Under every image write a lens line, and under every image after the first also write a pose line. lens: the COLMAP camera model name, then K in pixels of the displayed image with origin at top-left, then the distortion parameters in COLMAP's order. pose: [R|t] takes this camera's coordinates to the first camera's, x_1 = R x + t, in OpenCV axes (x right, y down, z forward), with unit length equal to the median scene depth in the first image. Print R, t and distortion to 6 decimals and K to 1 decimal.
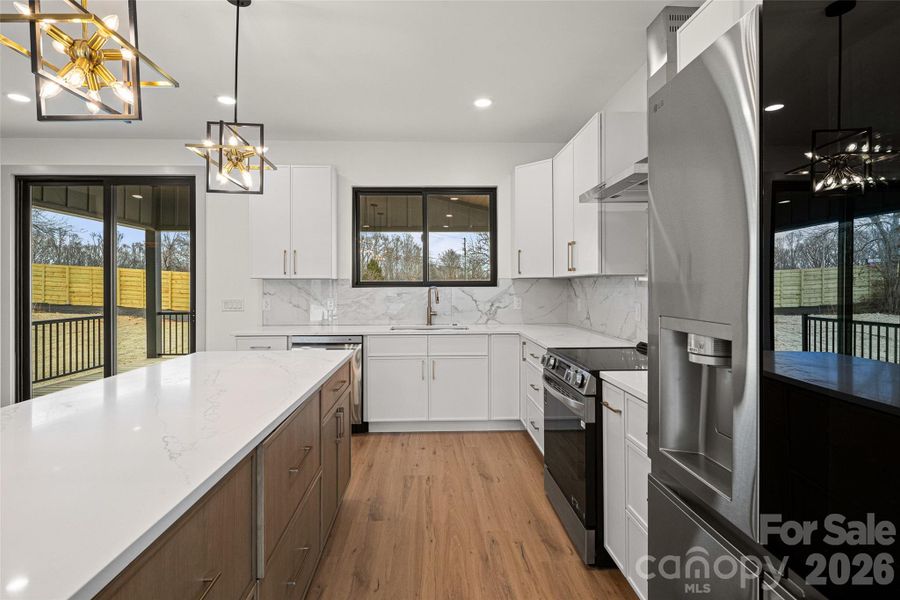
lens RADIAL K [[442.8, 0, 447.0], [0, 442.8, 289.9], [0, 0, 1]] dist [-0.000044, -0.000040]
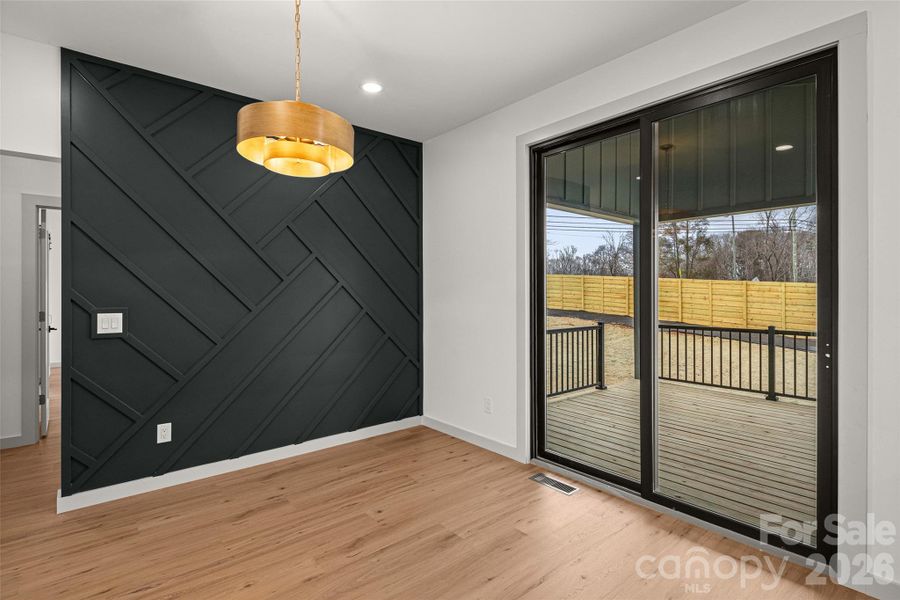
lens RADIAL K [[442.8, 0, 447.0], [0, 442.8, 289.9], [0, 0, 1]] dist [-0.000044, -0.000040]
pose [[0.612639, -0.007141, -0.790331, -0.239726], [-0.003905, 0.999920, -0.012062, 0.000087], [0.790354, 0.010476, 0.612561, 0.192195]]
